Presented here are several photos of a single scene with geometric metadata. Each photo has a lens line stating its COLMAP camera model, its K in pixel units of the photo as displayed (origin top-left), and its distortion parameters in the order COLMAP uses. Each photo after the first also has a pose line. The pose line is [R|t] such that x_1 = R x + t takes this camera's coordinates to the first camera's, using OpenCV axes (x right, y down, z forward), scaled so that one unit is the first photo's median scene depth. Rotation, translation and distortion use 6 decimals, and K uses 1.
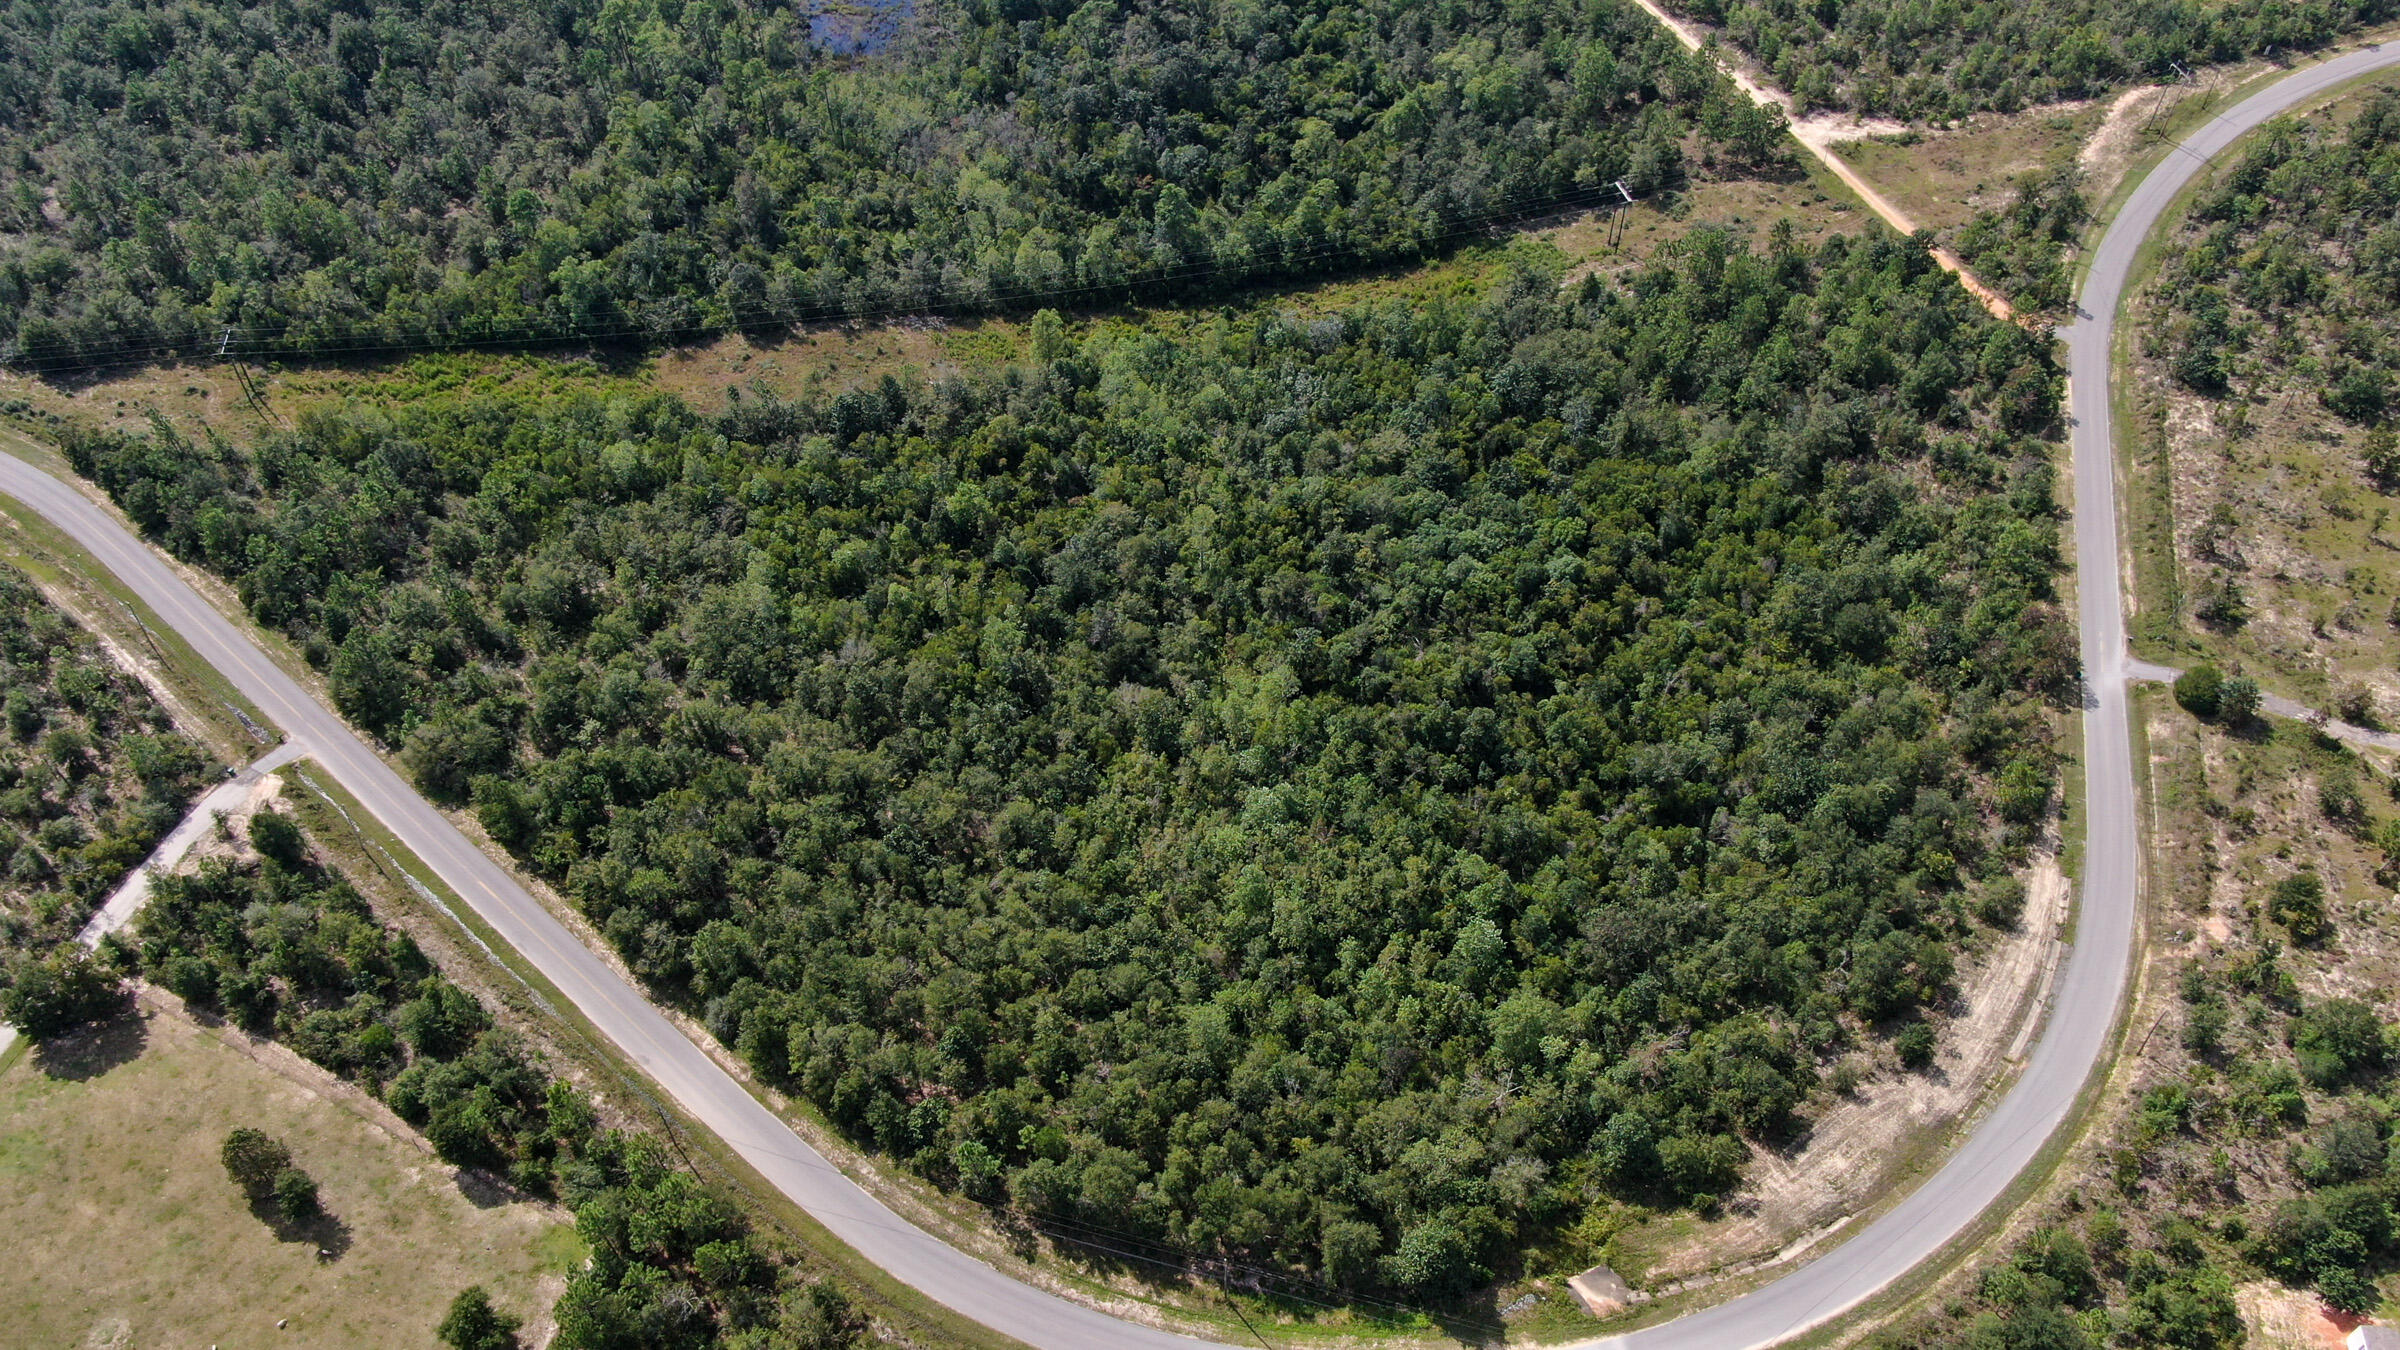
lens RADIAL K [[1765.1, 0, 1200.0], [0, 1765.1, 675.0], [0, 0, 1]] dist [-0.019870, 0.011254]
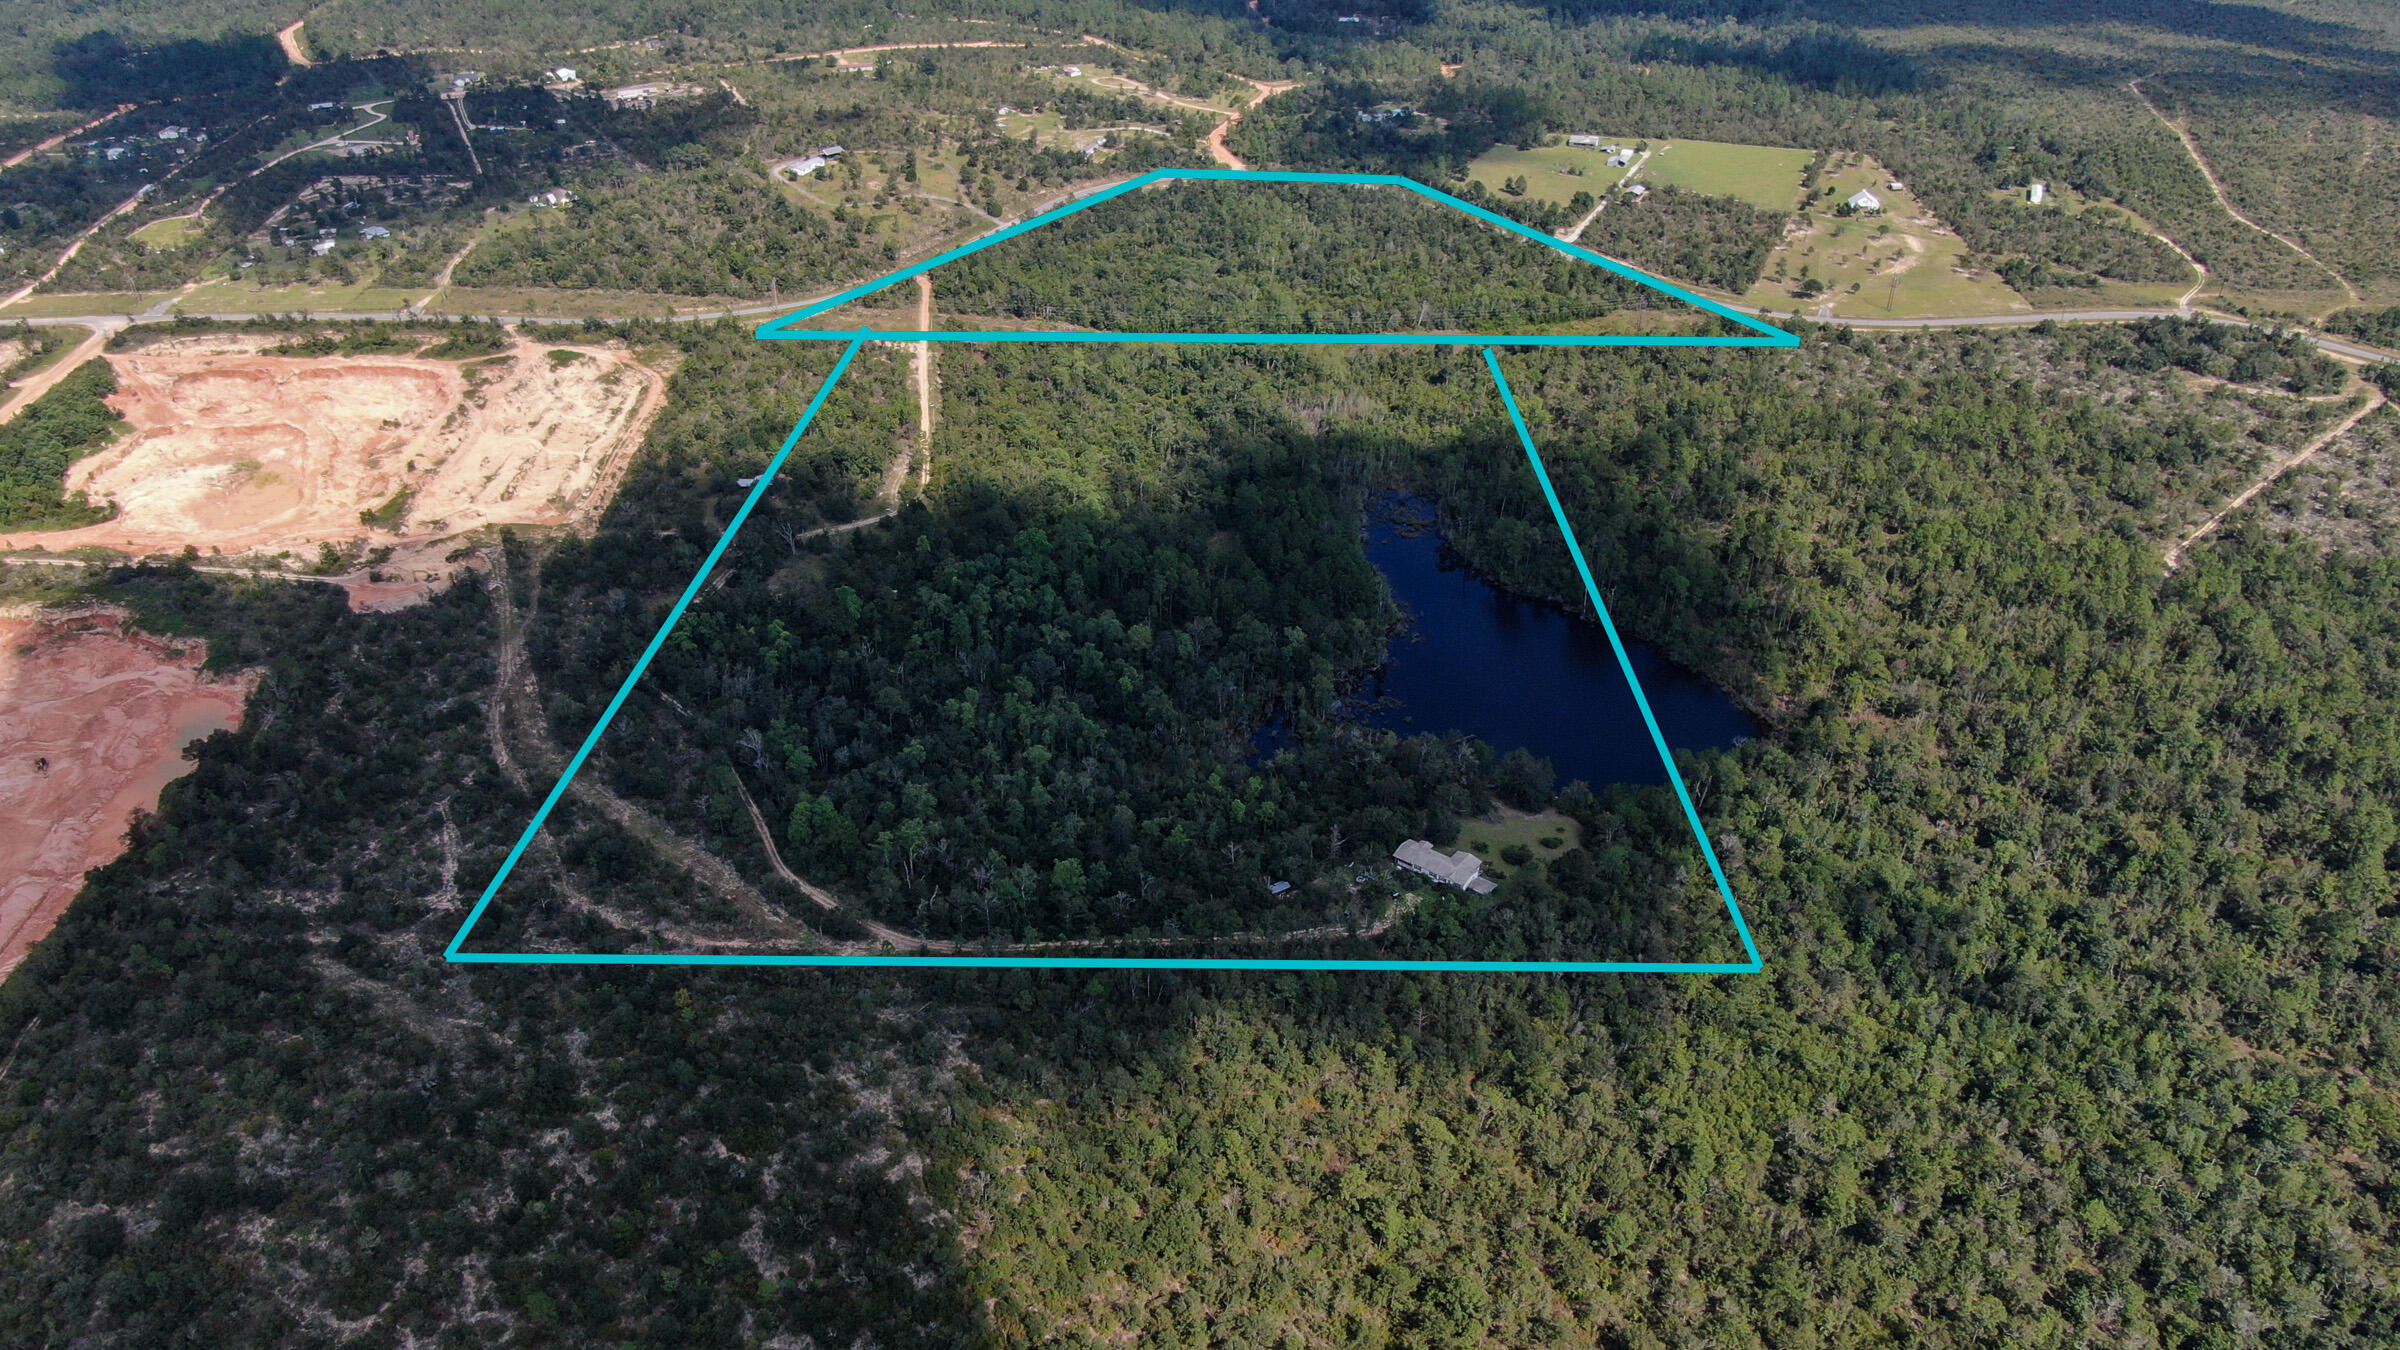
lens RADIAL K [[1765.1, 0, 1200.0], [0, 1765.1, 675.0], [0, 0, 1]] dist [-0.019870, 0.011254]
pose [[-0.979495, -0.113181, 0.166671, -0.408345], [0.144935, 0.178773, 0.973157, -2.644735], [-0.139939, 0.977359, -0.158703, 2.036352]]
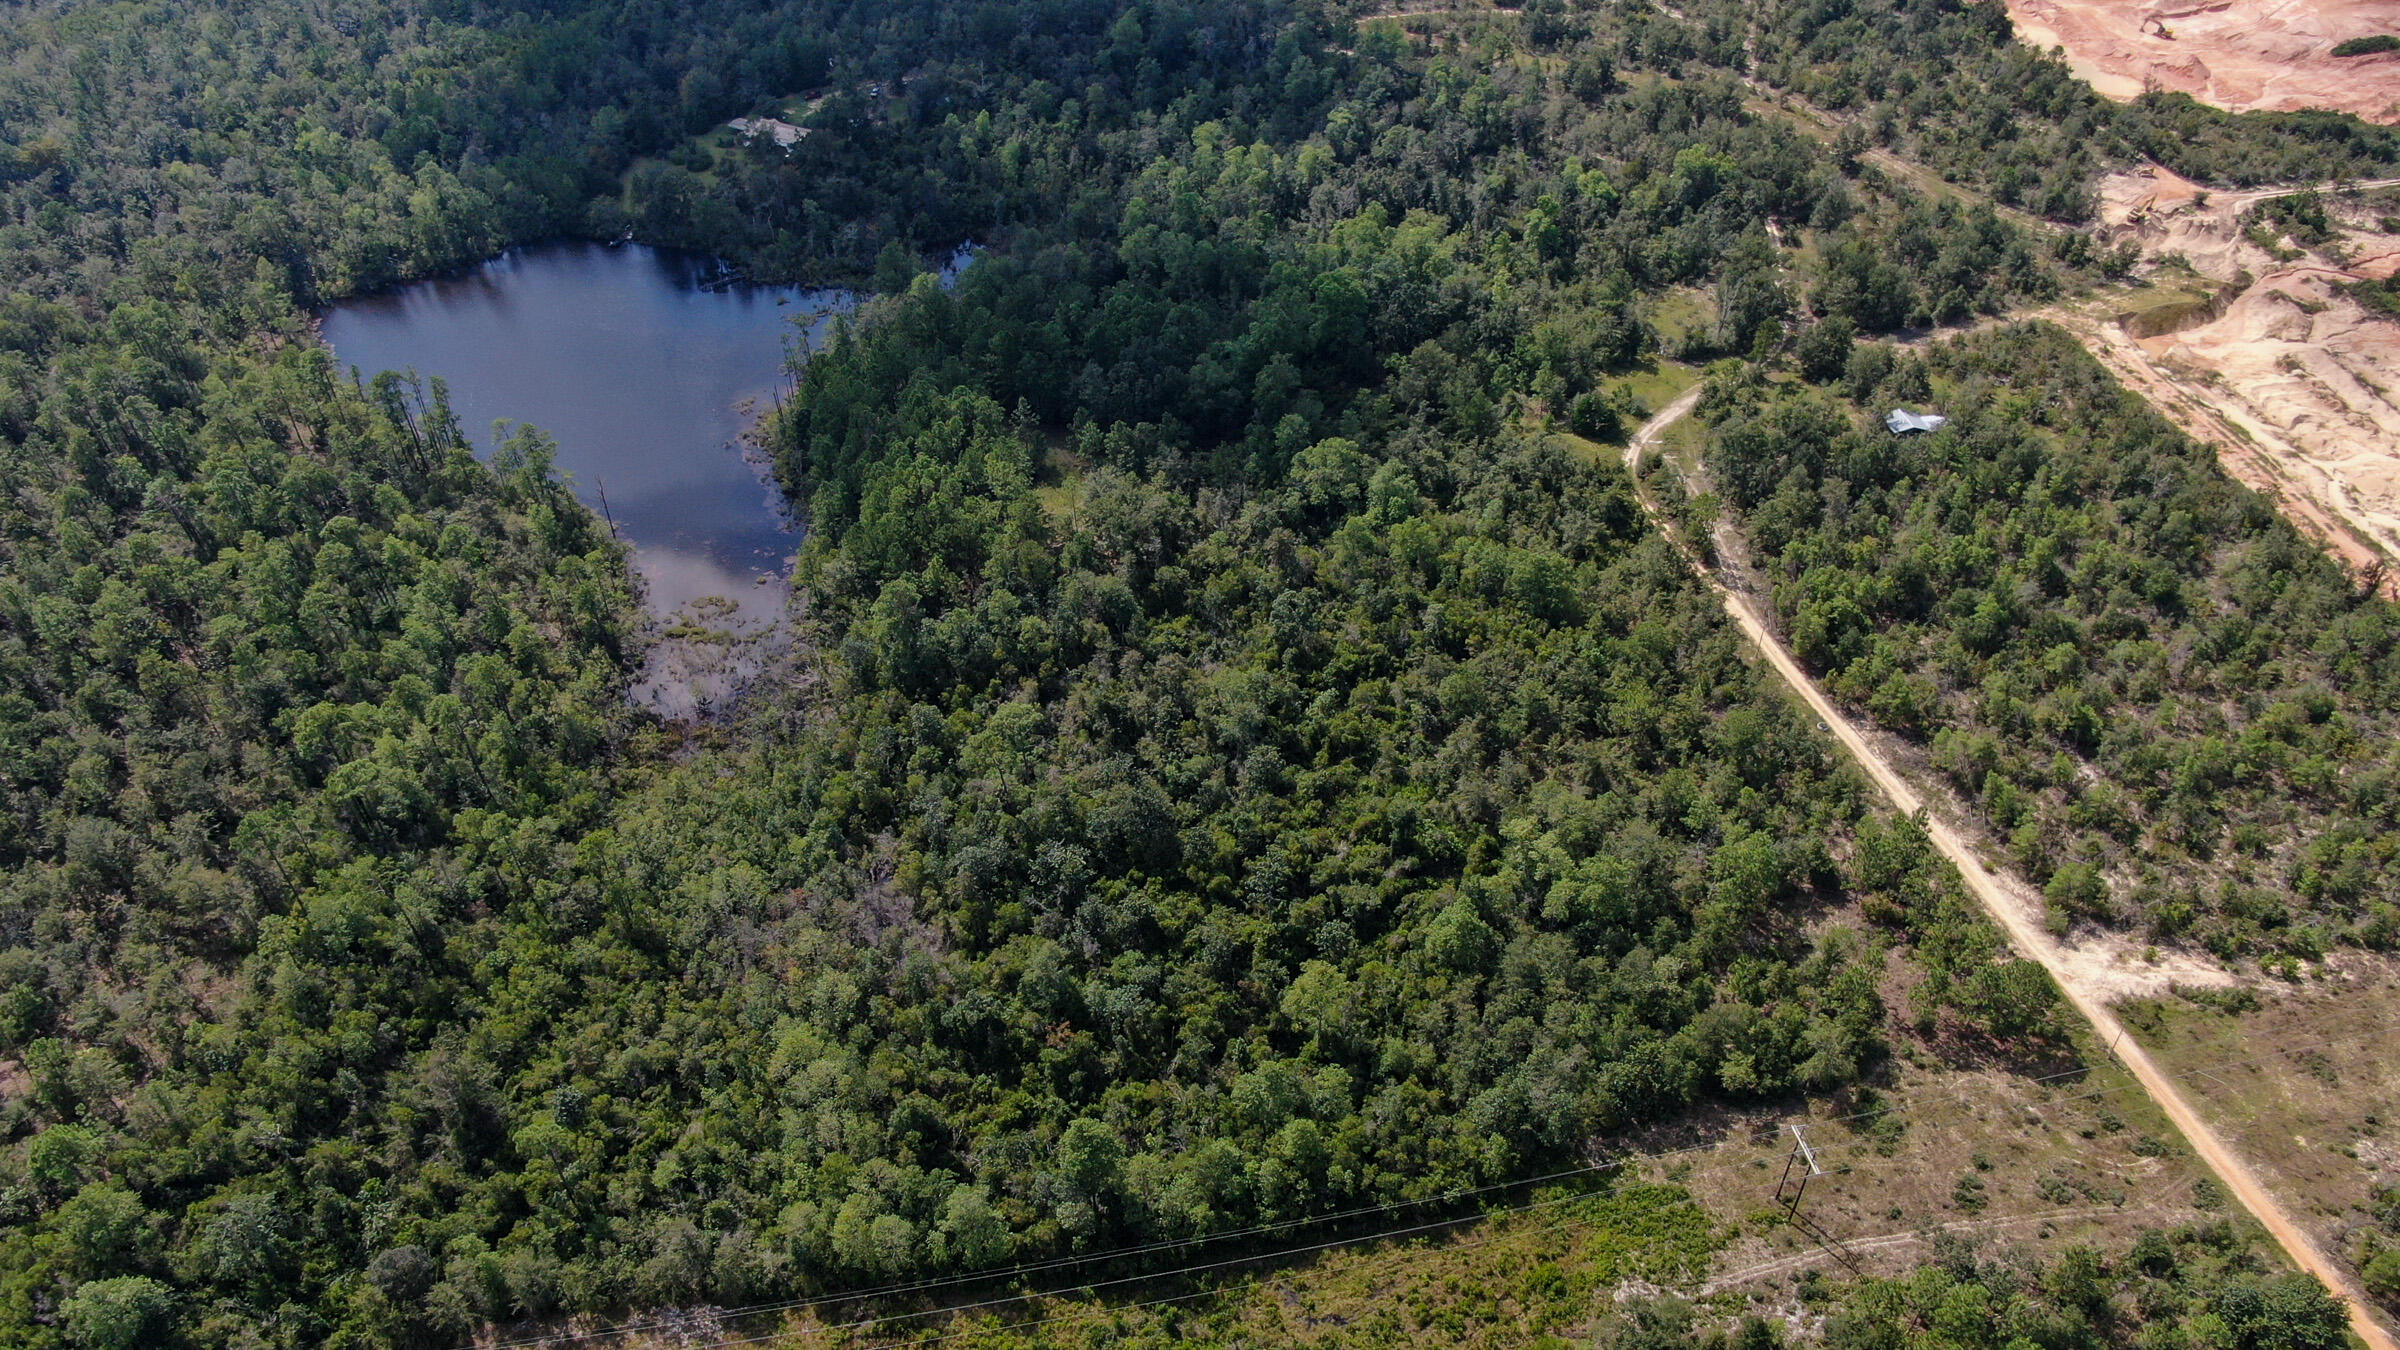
lens RADIAL K [[1765.1, 0, 1200.0], [0, 1765.1, 675.0], [0, 0, 1]] dist [-0.019870, 0.011254]
pose [[0.999154, 0.022247, -0.034602, 0.050566], [-0.025909, 0.993674, -0.109269, -0.424232], [0.031952, 0.110073, 0.993410, 0.409945]]
